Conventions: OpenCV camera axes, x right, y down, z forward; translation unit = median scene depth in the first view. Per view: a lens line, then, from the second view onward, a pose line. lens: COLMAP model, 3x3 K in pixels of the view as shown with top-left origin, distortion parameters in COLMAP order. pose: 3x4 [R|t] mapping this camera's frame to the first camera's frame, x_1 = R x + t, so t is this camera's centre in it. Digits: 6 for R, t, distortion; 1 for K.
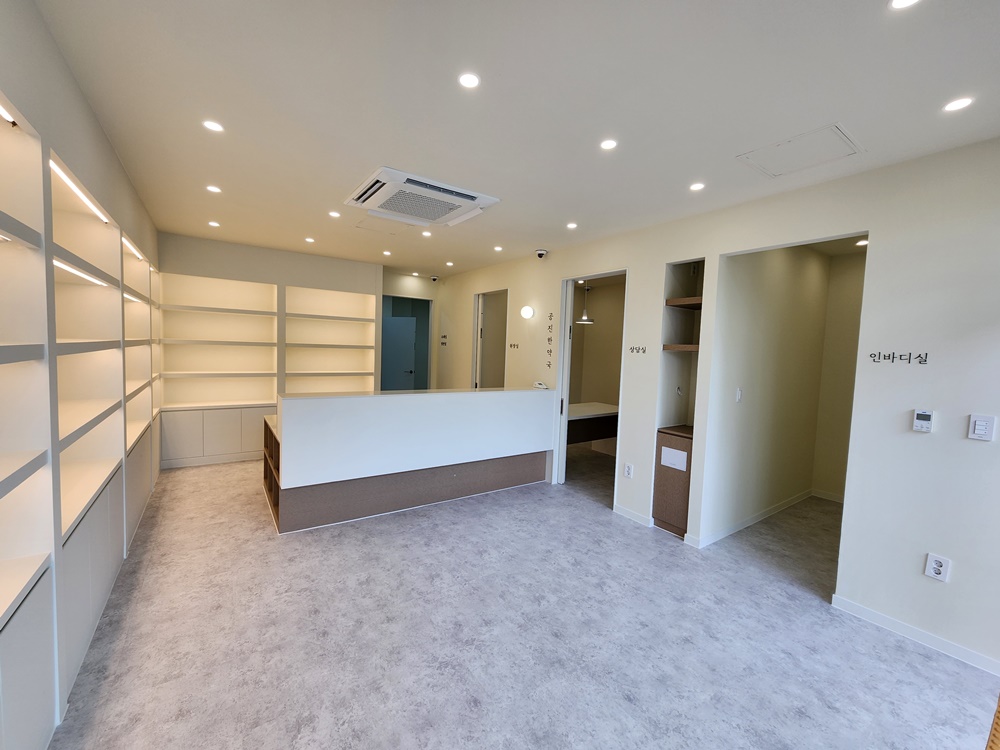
lens RADIAL K [[406.5, 0, 502.7], [0, 406.5, 373.2], [0, 0, 1]] dist [0.009630, -0.005687]
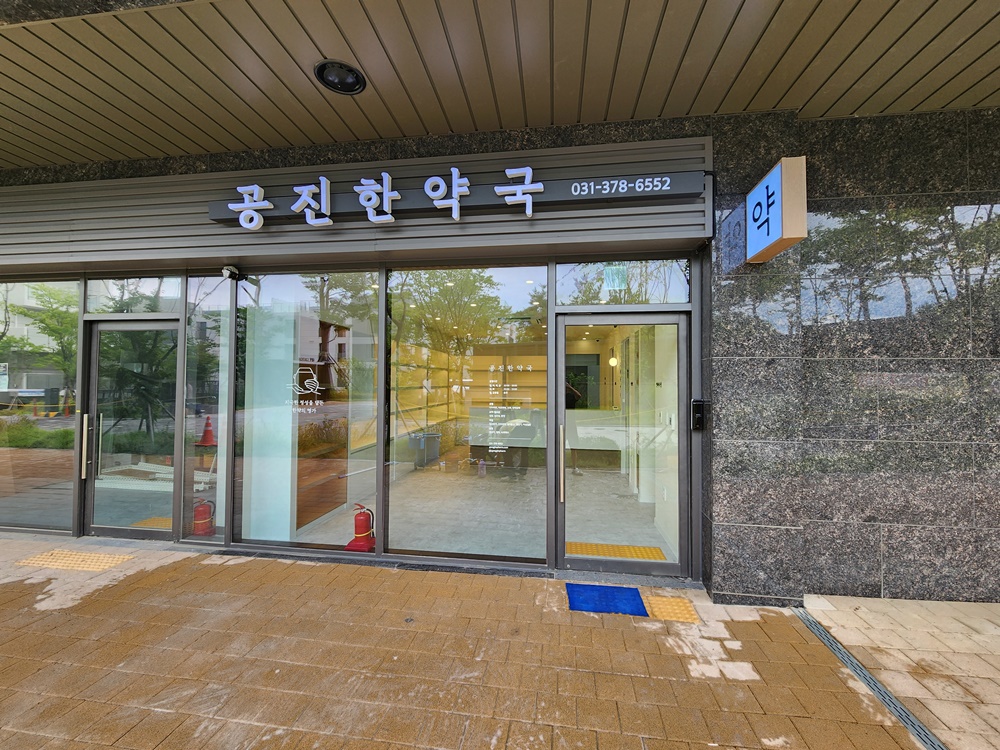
lens RADIAL K [[407.4, 0, 502.7], [0, 407.4, 372.8], [0, 0, 1]] dist [0.001826, -0.000950]
pose [[0.726970, -0.047299, -0.685038, 1.071485], [-0.024059, 0.995258, -0.094250, 0.064930], [0.686247, 0.084999, 0.722385, -0.545944]]
